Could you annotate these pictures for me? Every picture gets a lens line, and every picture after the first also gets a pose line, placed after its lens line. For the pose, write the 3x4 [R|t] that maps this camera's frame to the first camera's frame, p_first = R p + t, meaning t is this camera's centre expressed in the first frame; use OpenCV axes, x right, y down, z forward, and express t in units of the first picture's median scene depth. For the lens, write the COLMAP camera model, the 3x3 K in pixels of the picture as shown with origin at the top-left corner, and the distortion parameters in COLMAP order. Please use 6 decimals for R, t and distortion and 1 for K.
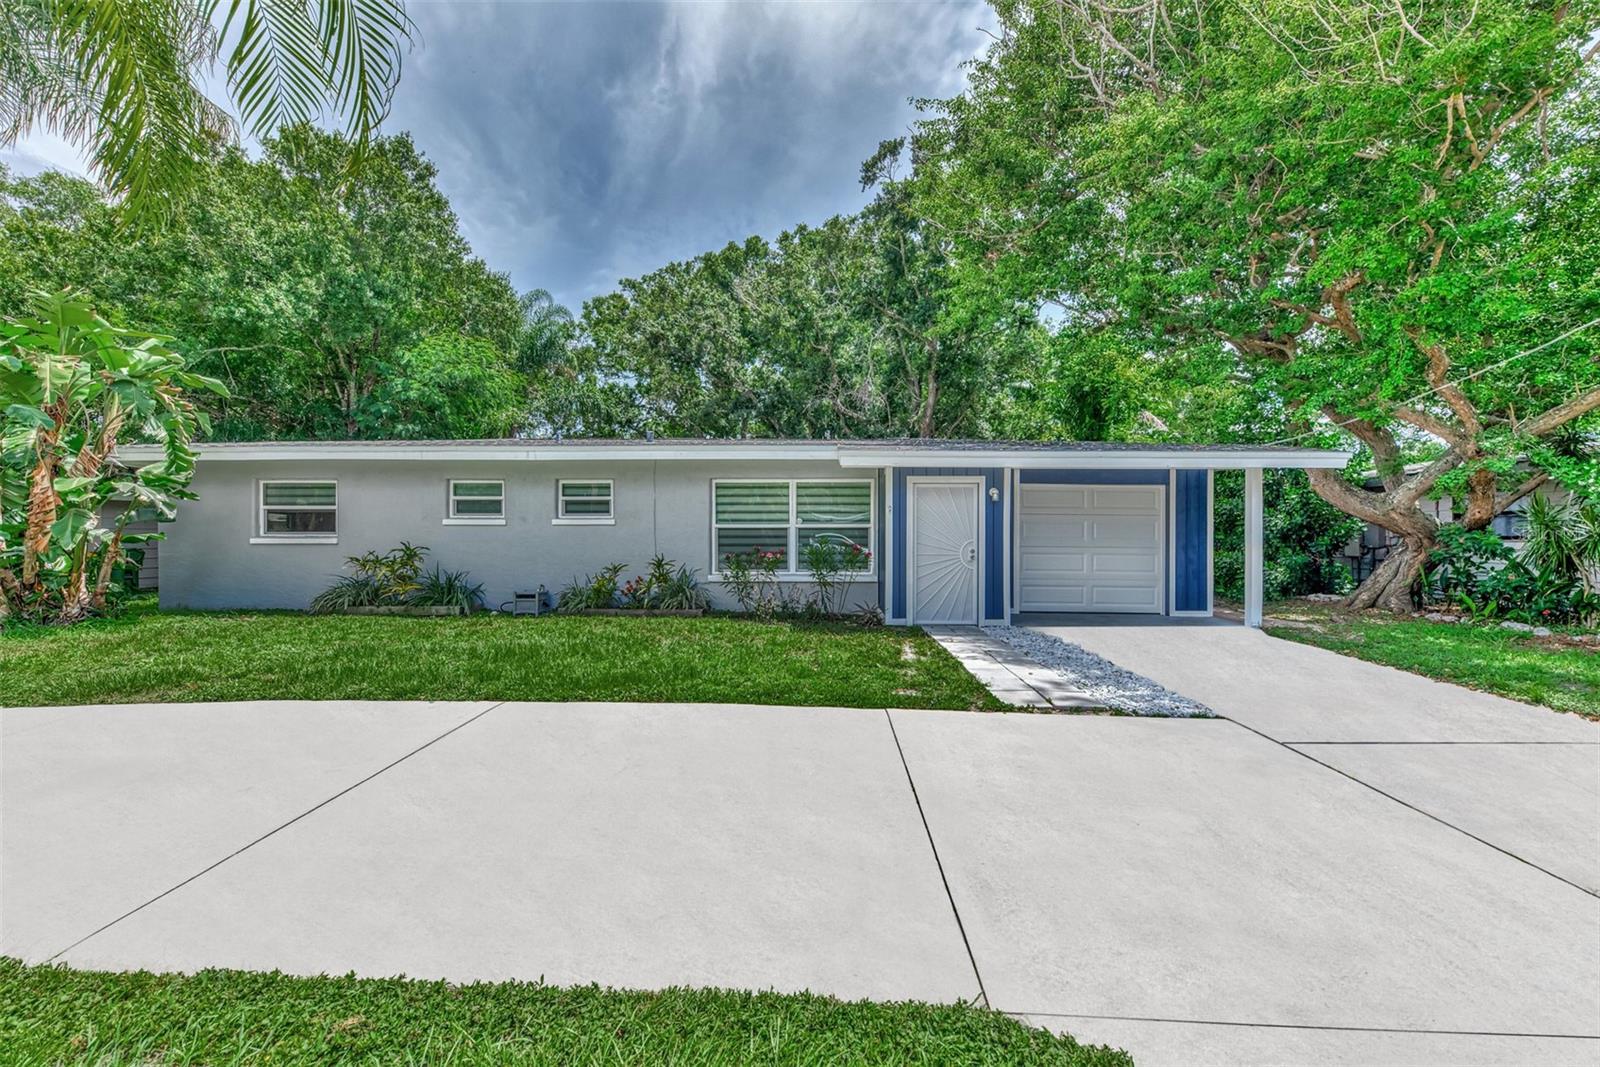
lens RADIAL K [[628.7, 0, 800.2], [0, 628.7, 540.9], [0, 0, 1]] dist [0.008508, -0.000302]
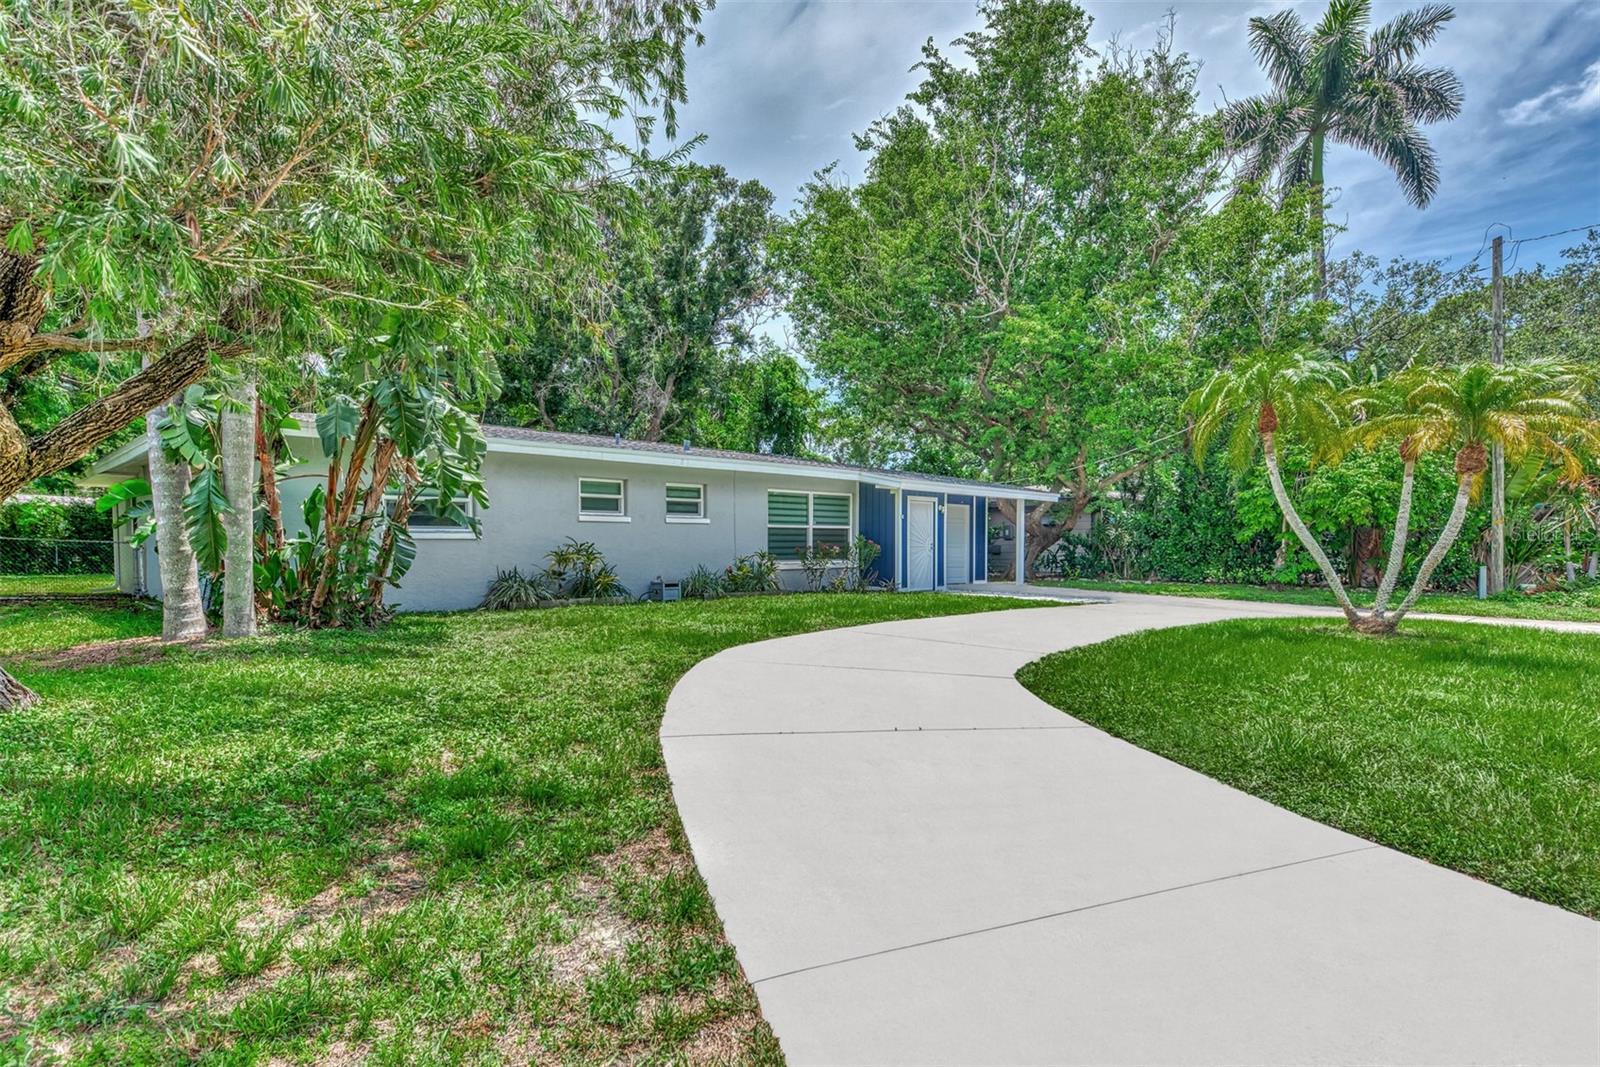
lens RADIAL K [[892.7, 0, 797.9], [0, 892.7, 540.8], [0, 0, 1]] dist [-0.000595, -0.000053]
pose [[0.685218, 0.001801, 0.728336, -1.396145], [0.005882, 0.999951, -0.008006, 0.021196], [-0.728314, 0.009770, 0.685174, -0.265073]]
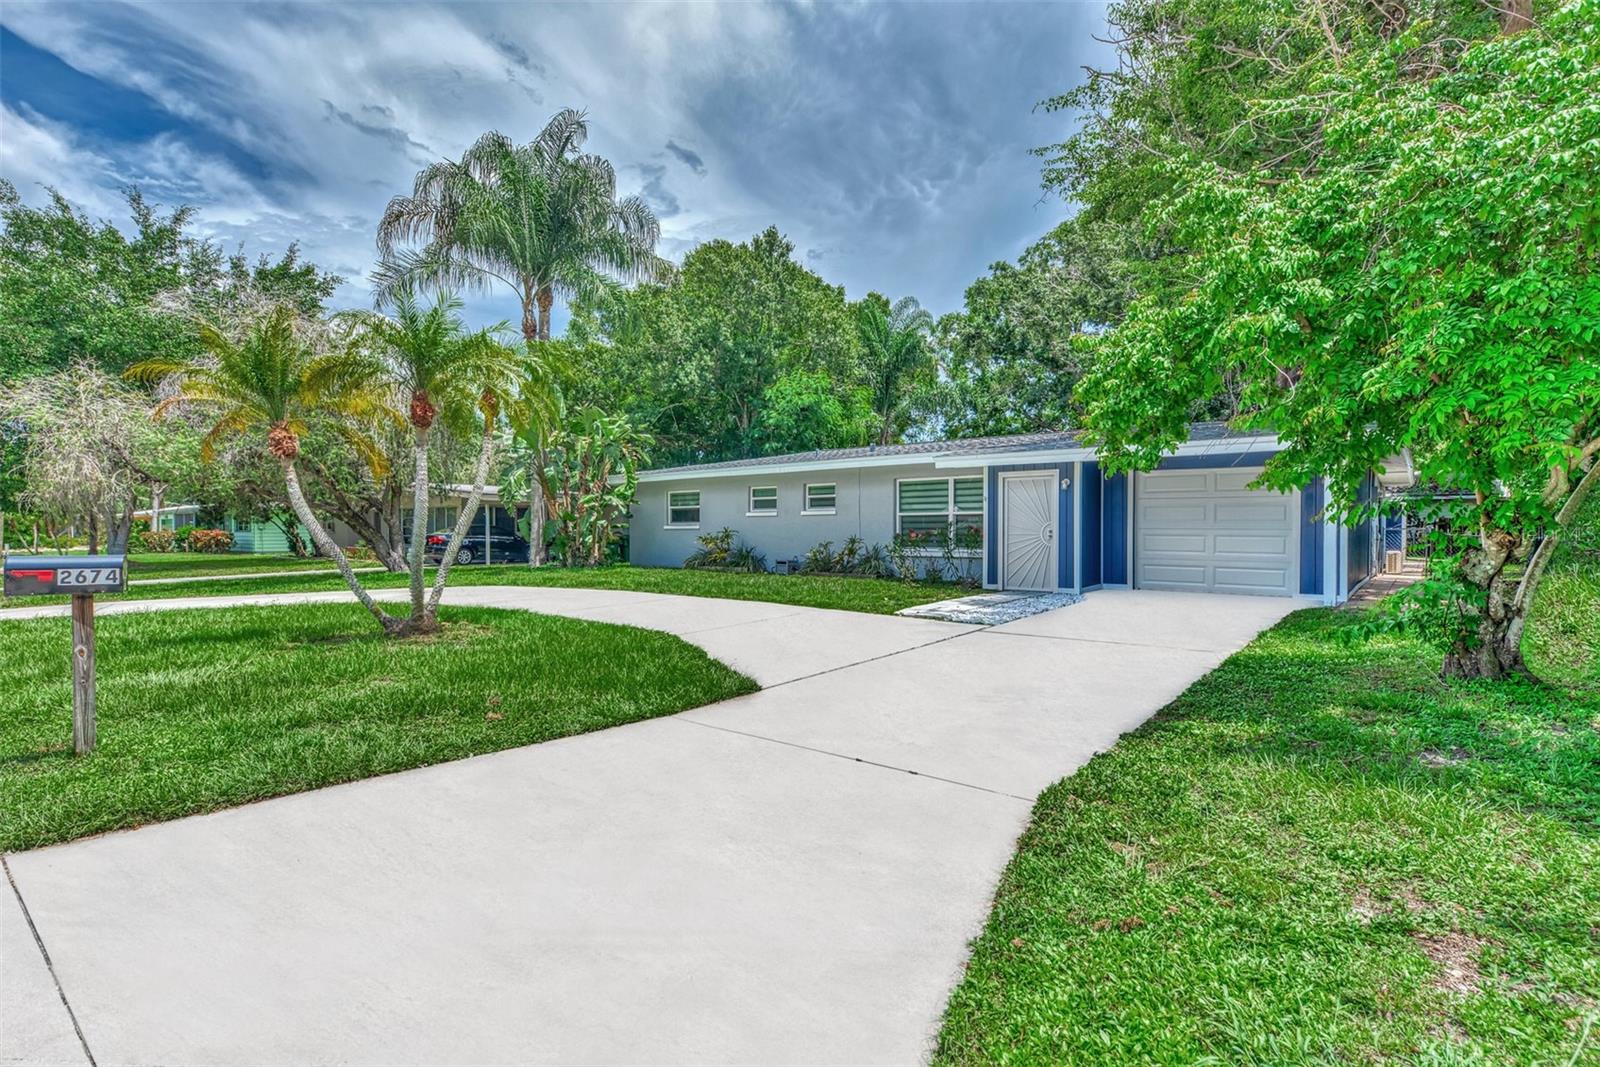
lens RADIAL K [[763.8, 0, 788.4], [0, 763.8, 535.4], [0, 0, 1]] dist [0.027944, 0.000055]
pose [[0.779962, 0.002608, -0.625821, 0.697486], [-0.004386, 0.999990, -0.001298, 0.024366], [0.625811, 0.003757, 0.779966, -0.407301]]
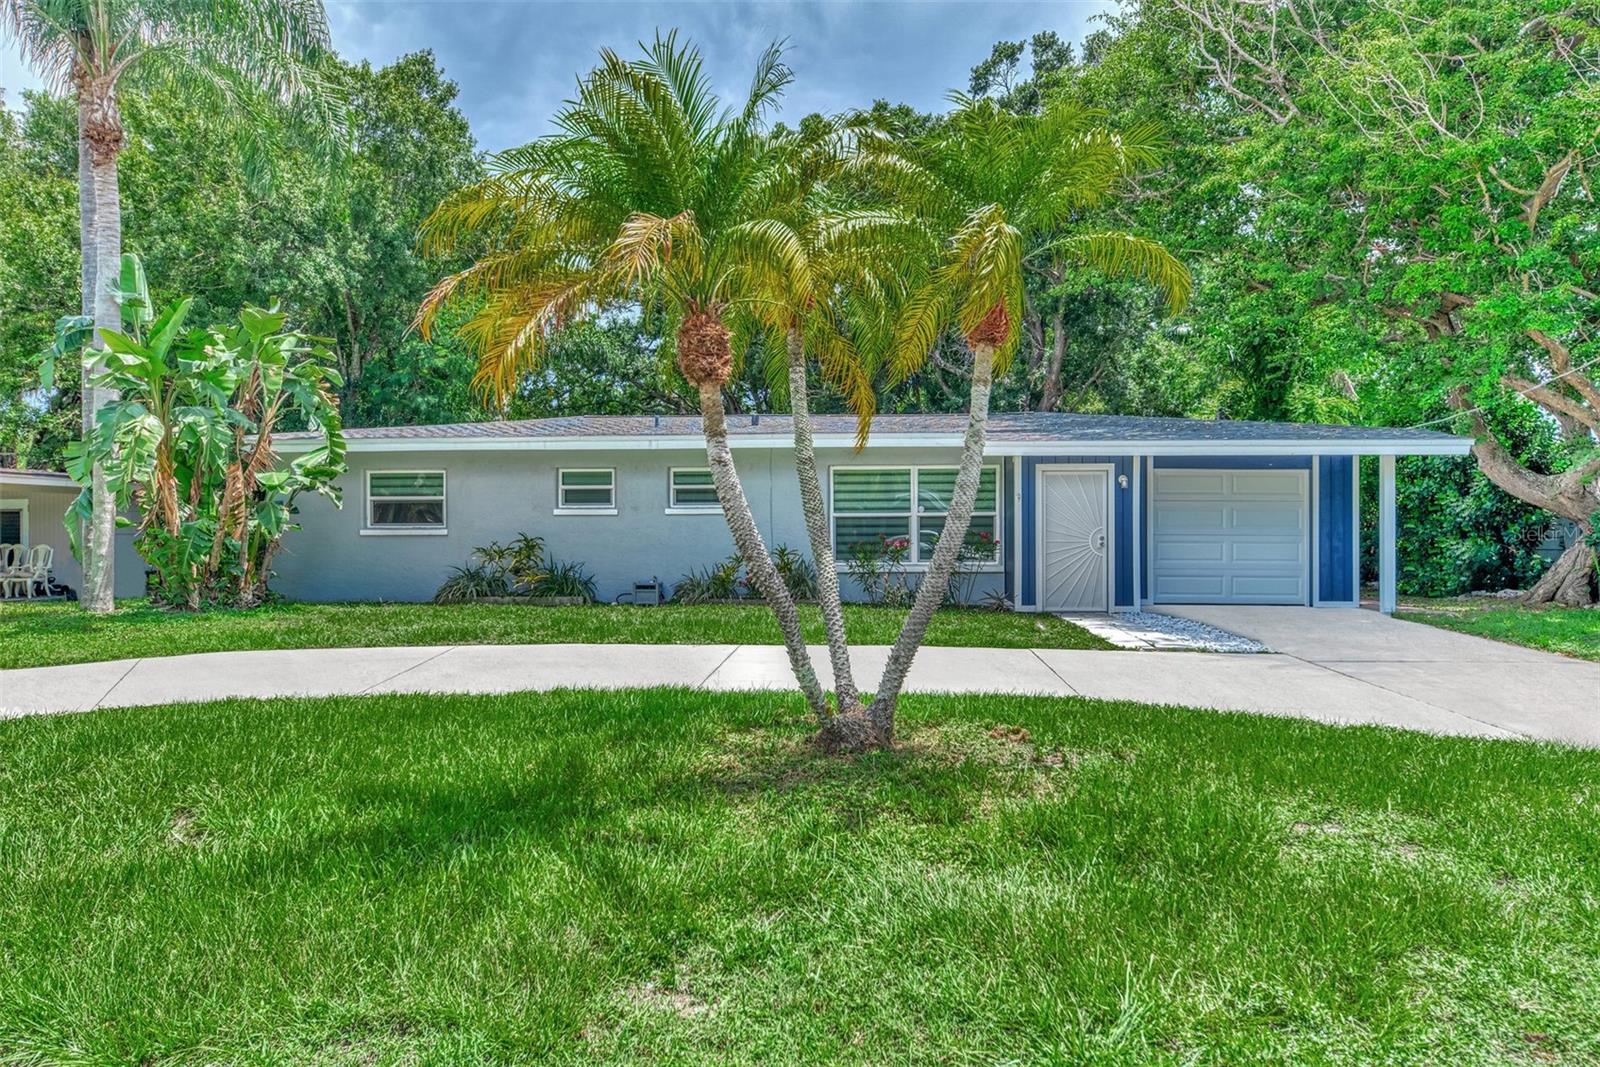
lens RADIAL K [[1032.8, 0, 795.6], [0, 1032.8, 540.8], [0, 0, 1]] dist [0.010622, 0.001651]
pose [[0.999078, -0.003968, -0.042748, -0.125646], [0.003915, 0.999991, -0.001327, 0.017850], [0.042753, 0.001159, 0.999085, -0.581409]]
